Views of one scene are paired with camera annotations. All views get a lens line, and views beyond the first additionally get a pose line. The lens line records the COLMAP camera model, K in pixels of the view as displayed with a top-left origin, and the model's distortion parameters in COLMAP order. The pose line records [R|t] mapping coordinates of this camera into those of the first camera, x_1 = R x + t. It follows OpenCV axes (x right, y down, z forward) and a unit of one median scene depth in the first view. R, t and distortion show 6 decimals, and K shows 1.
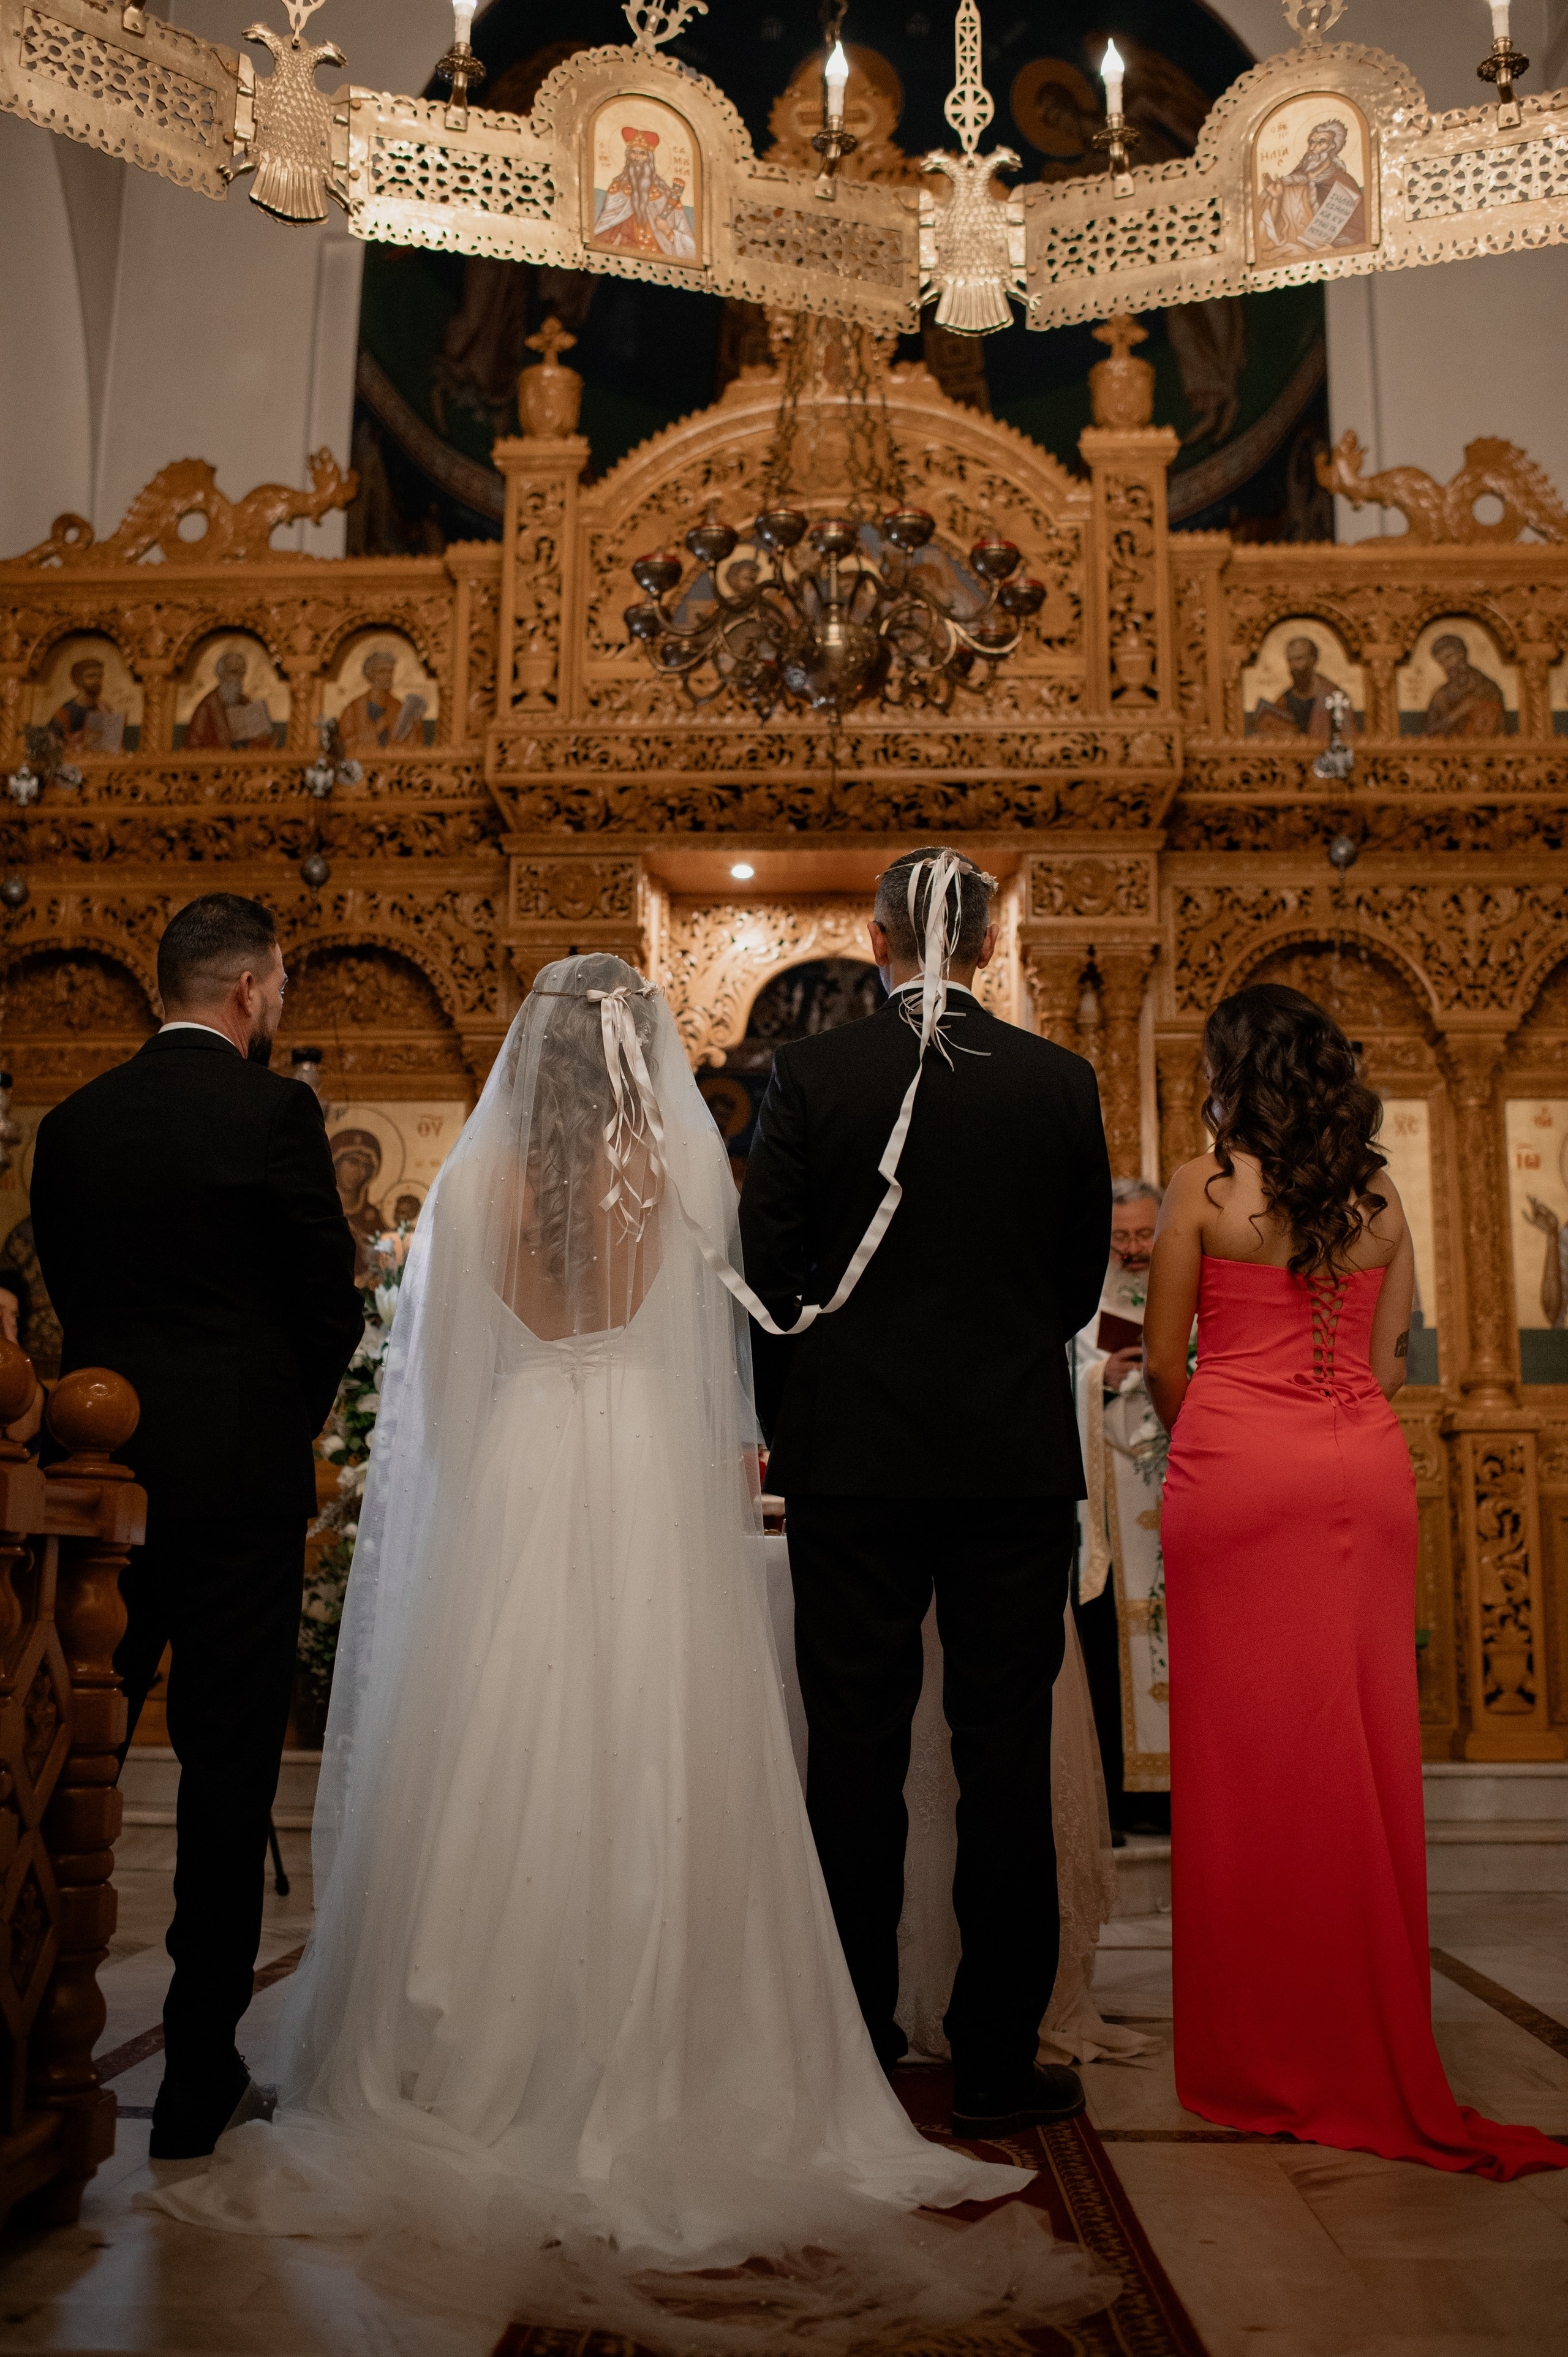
lens RADIAL K [[2315.8, 0, 784.0], [0, 2315.8, 1178.5], [0, 0, 1]] dist [-0.052734, 0.011921]
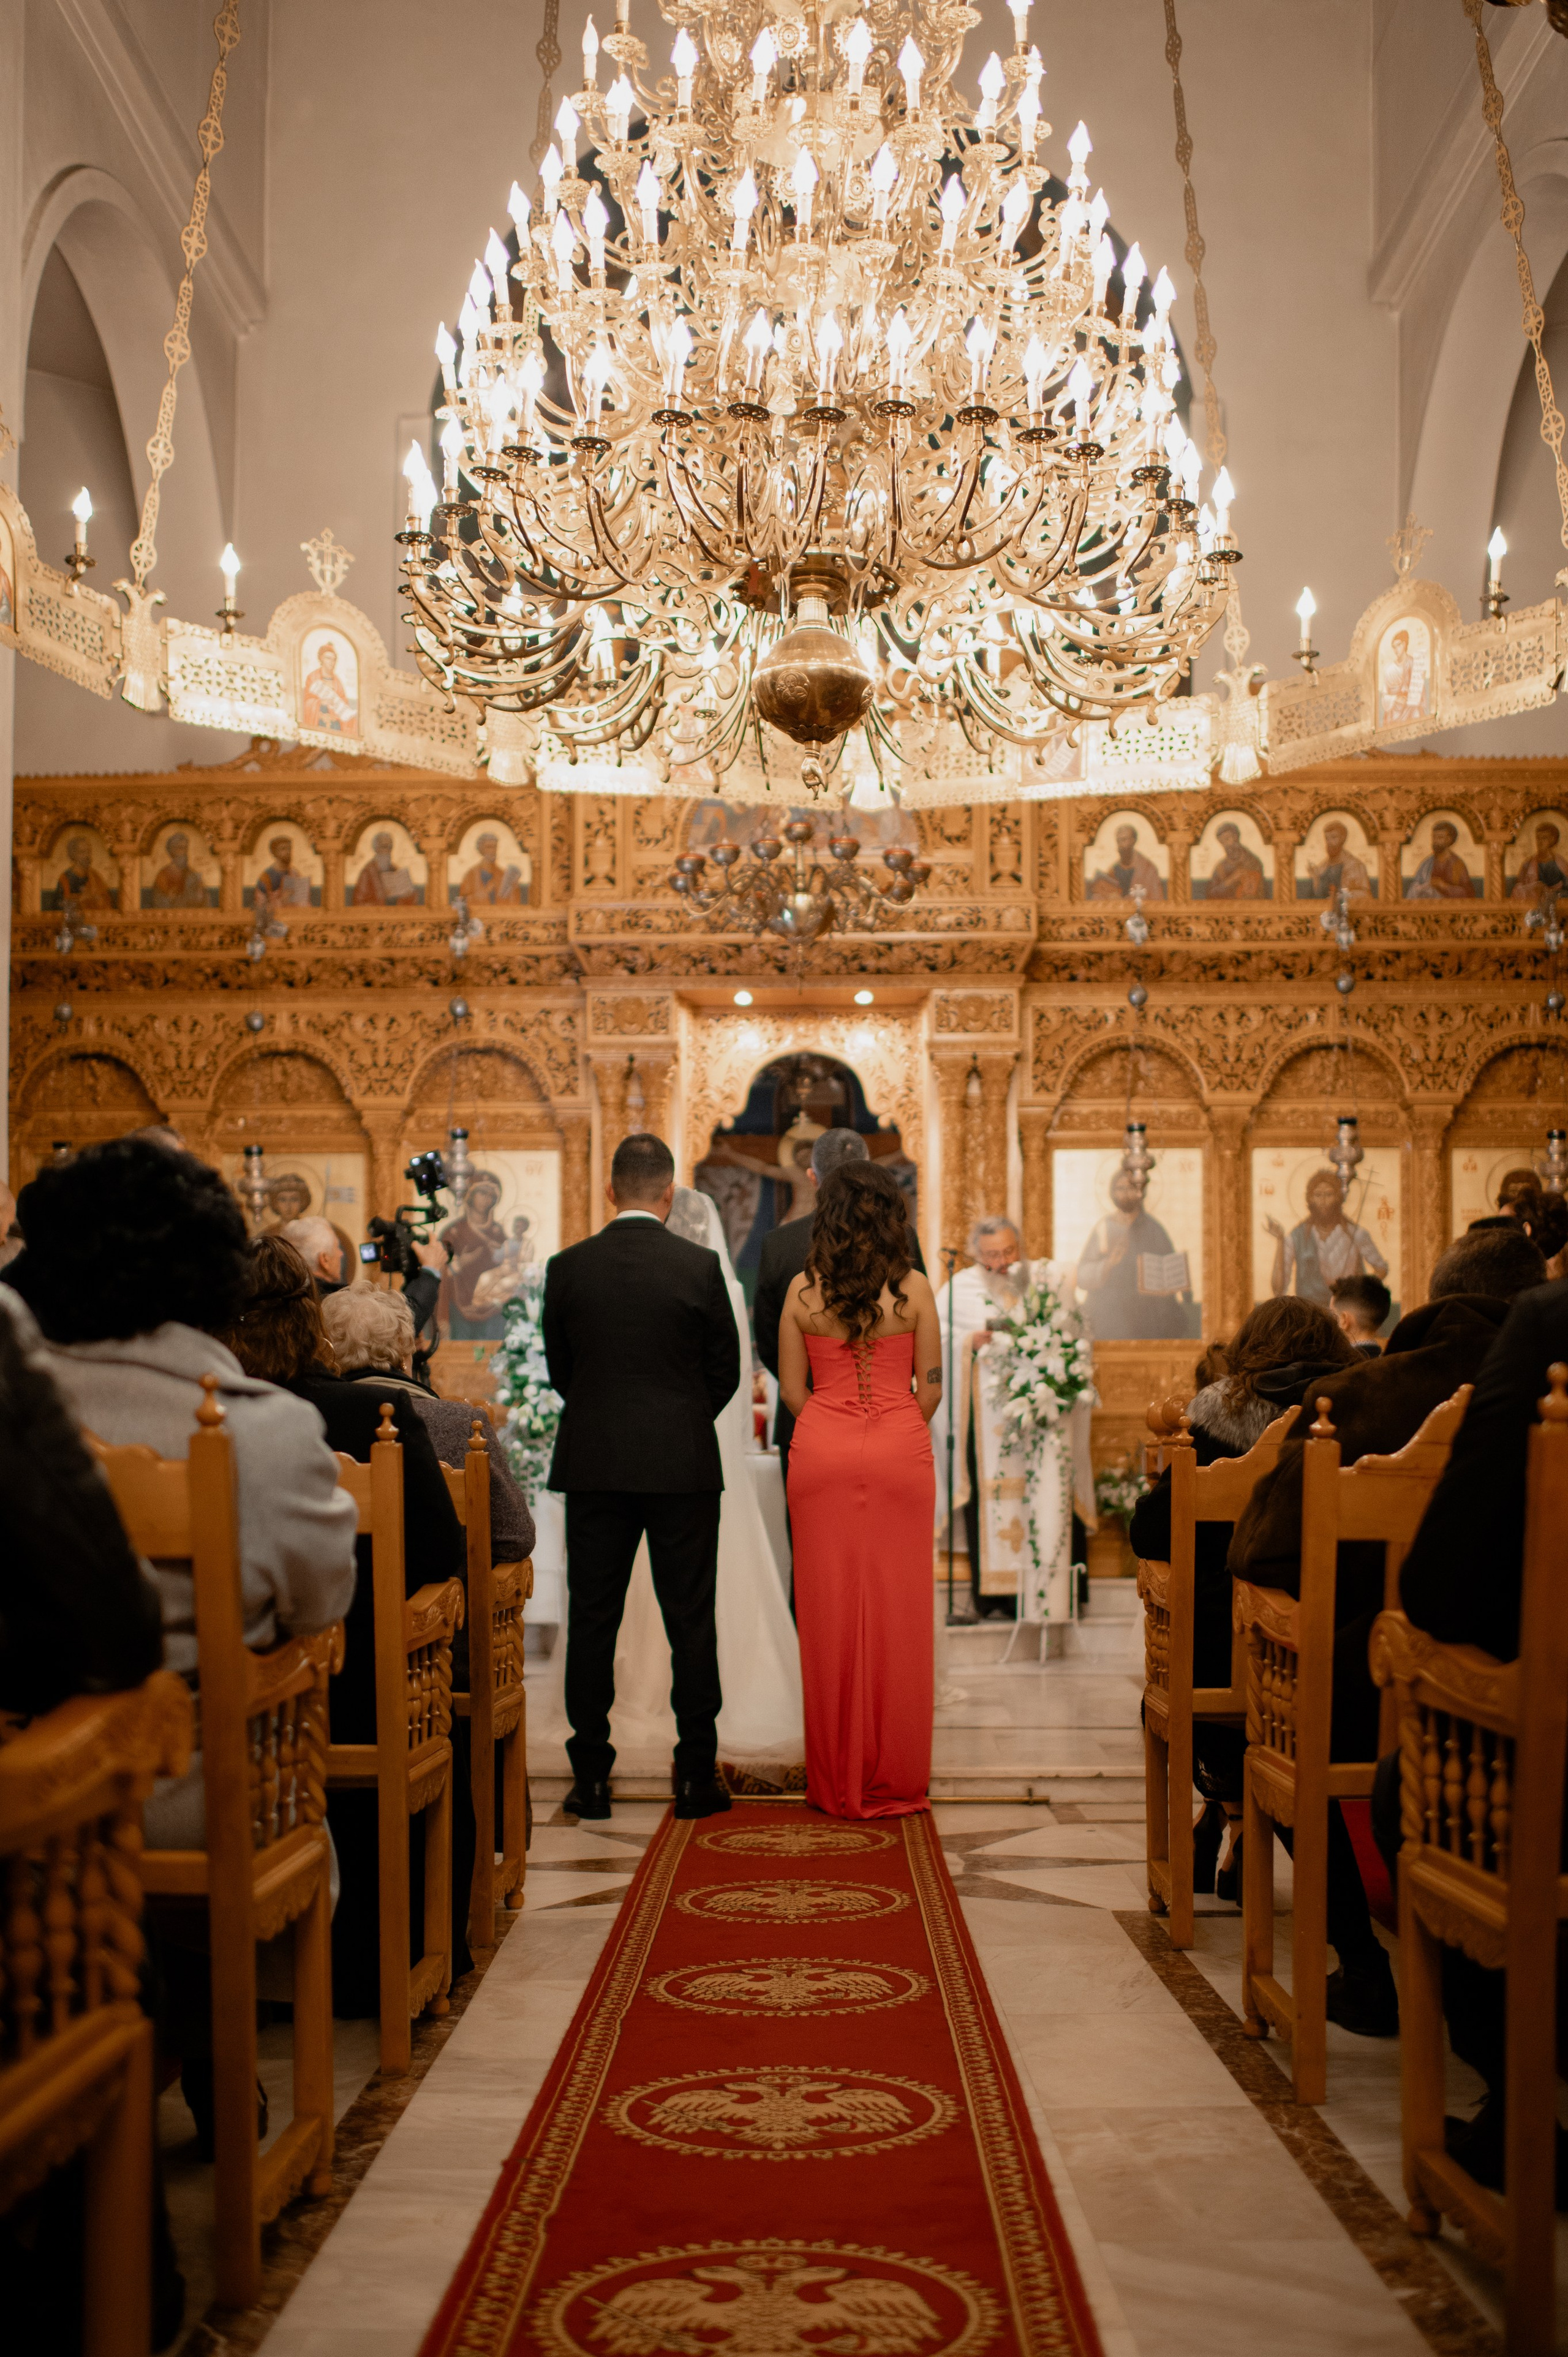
lens RADIAL K [[2387.9, 0, 796.6], [0, 2387.9, 1427.6], [0, 0, 1]] dist [-0.003781, 0.001260]
pose [[0.999923, -0.009138, 0.008369, 0.001324], [0.007615, 0.985968, 0.166763, -0.116639], [-0.009775, -0.166687, 0.985961, -0.558050]]
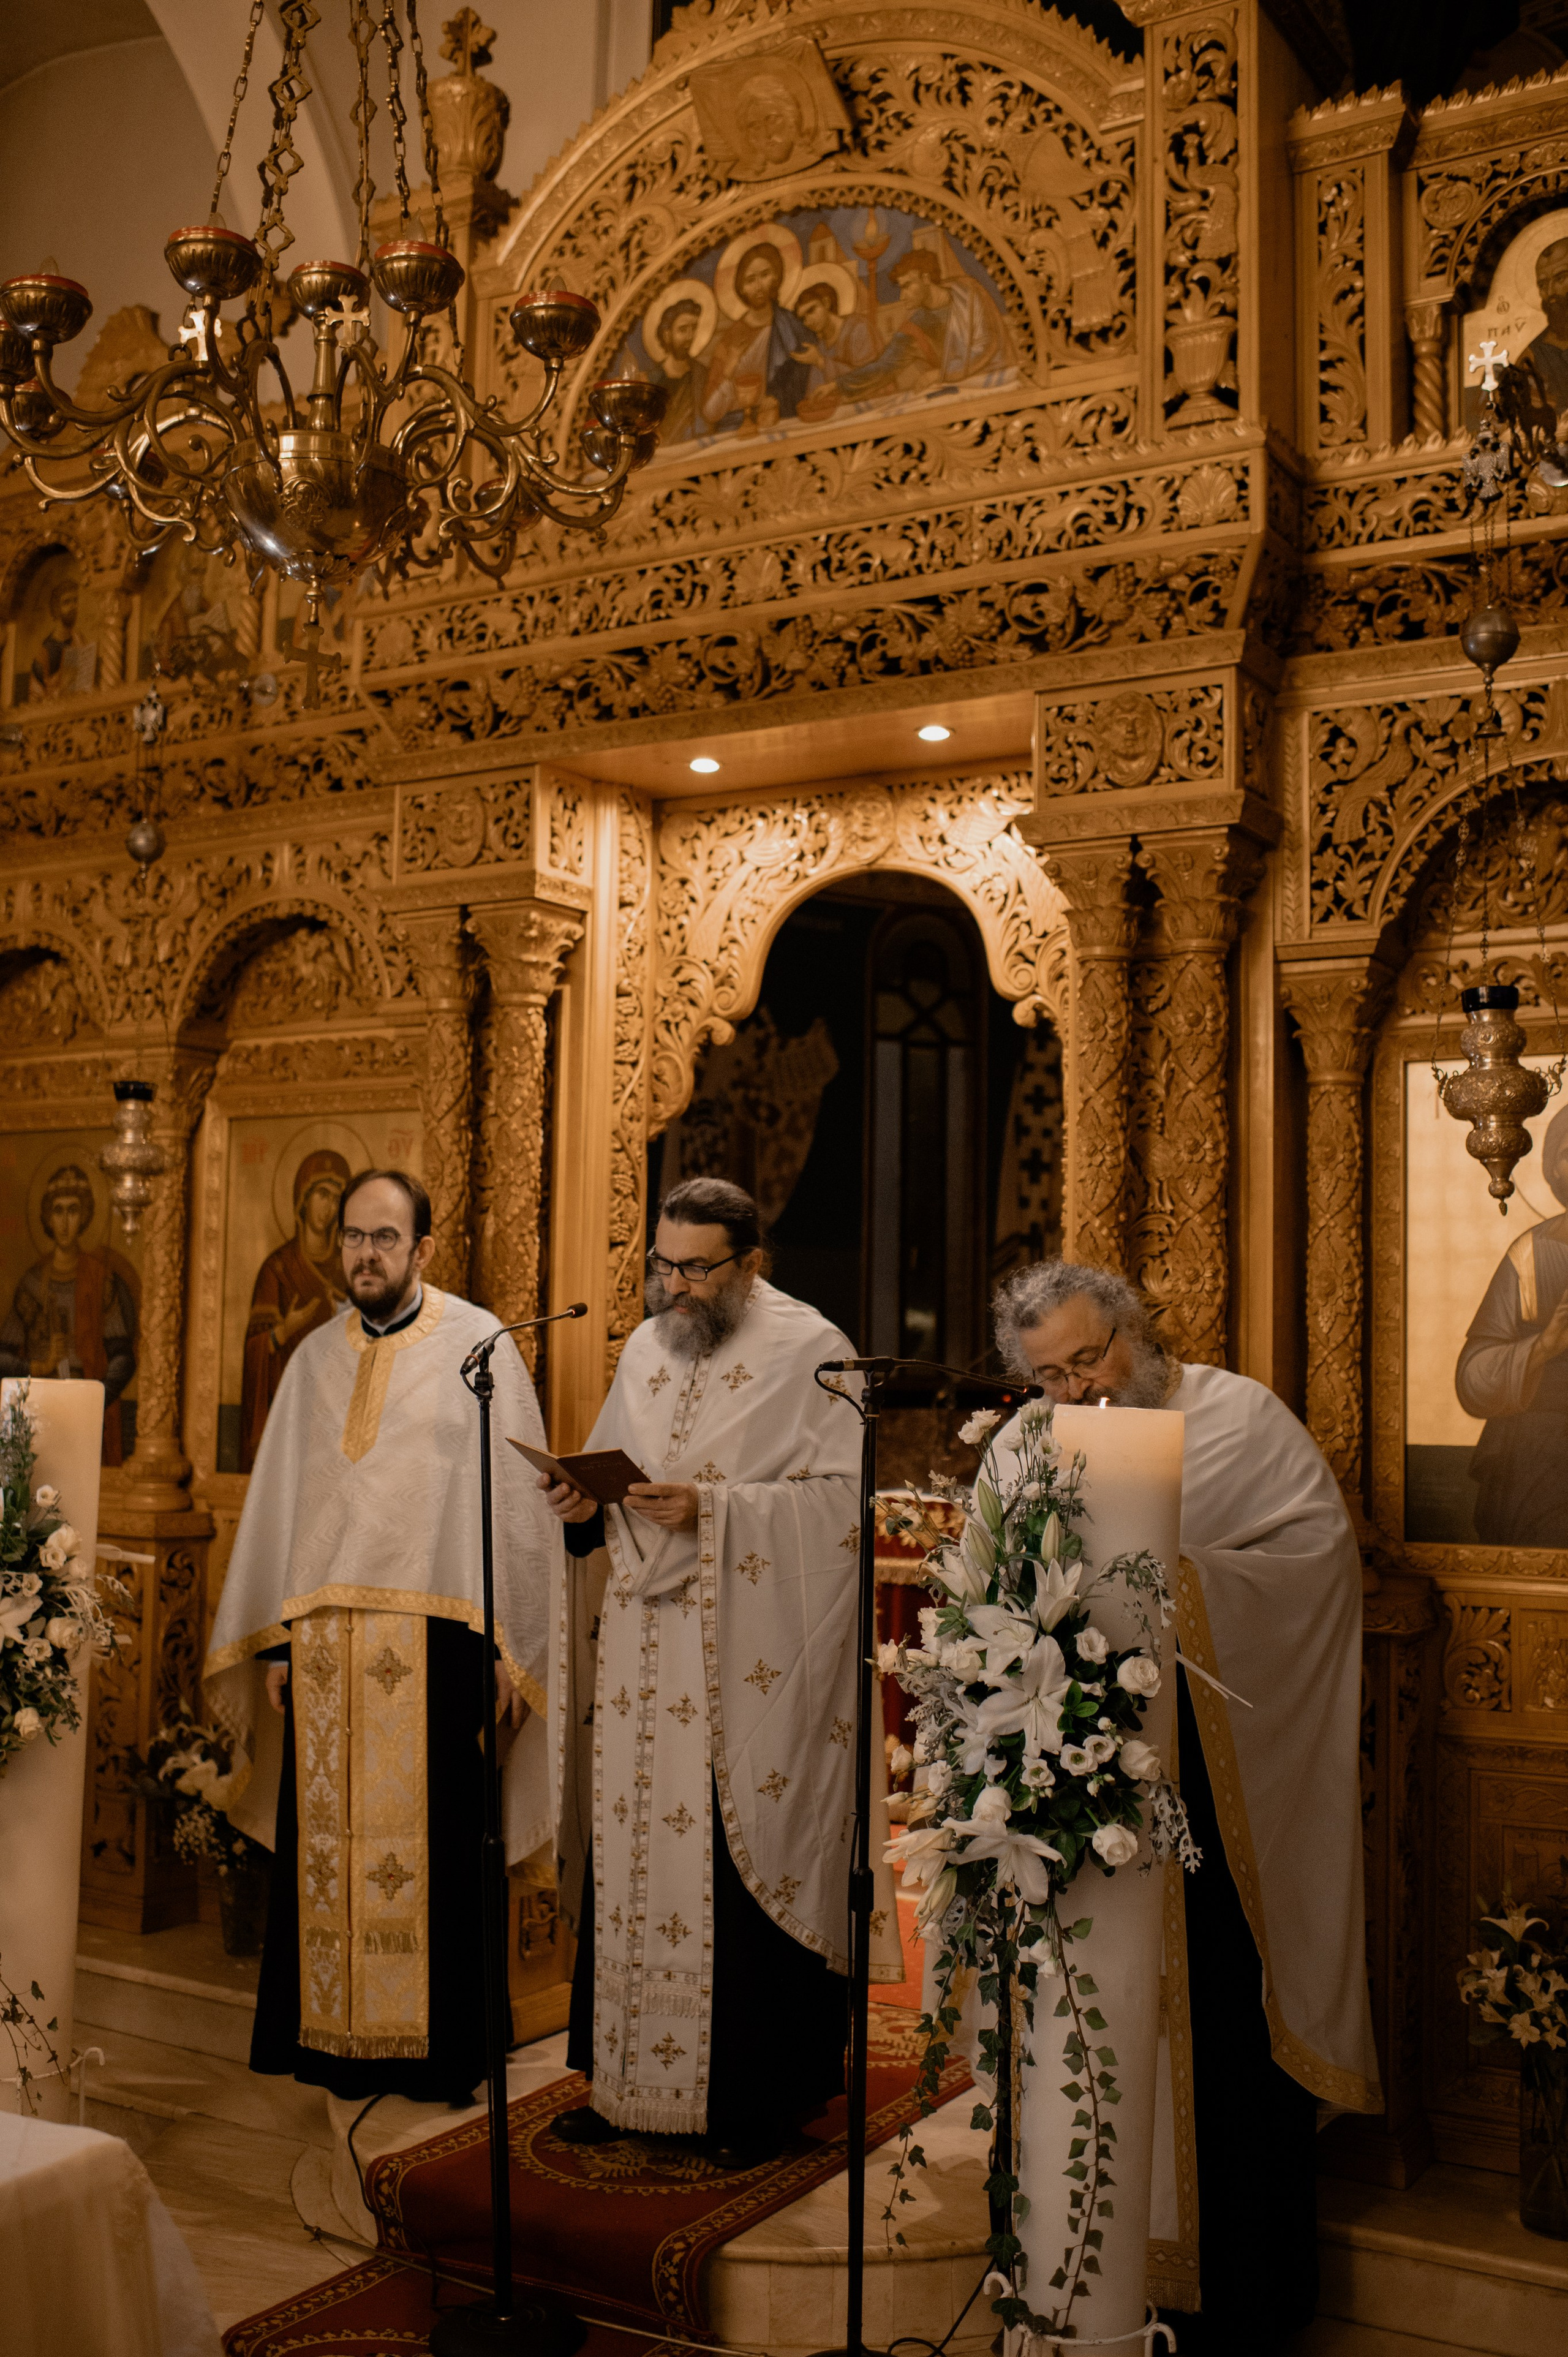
lens RADIAL K [[2315.8, 0, 784.0], [0, 2315.8, 1178.5], [0, 0, 1]] dist [-0.052734, 0.011921]
pose [[0.885378, -0.029848, -0.463913, 0.320338], [0.076869, 0.993599, 0.082776, -0.066239], [0.458473, -0.108949, 0.882005, 0.394949]]
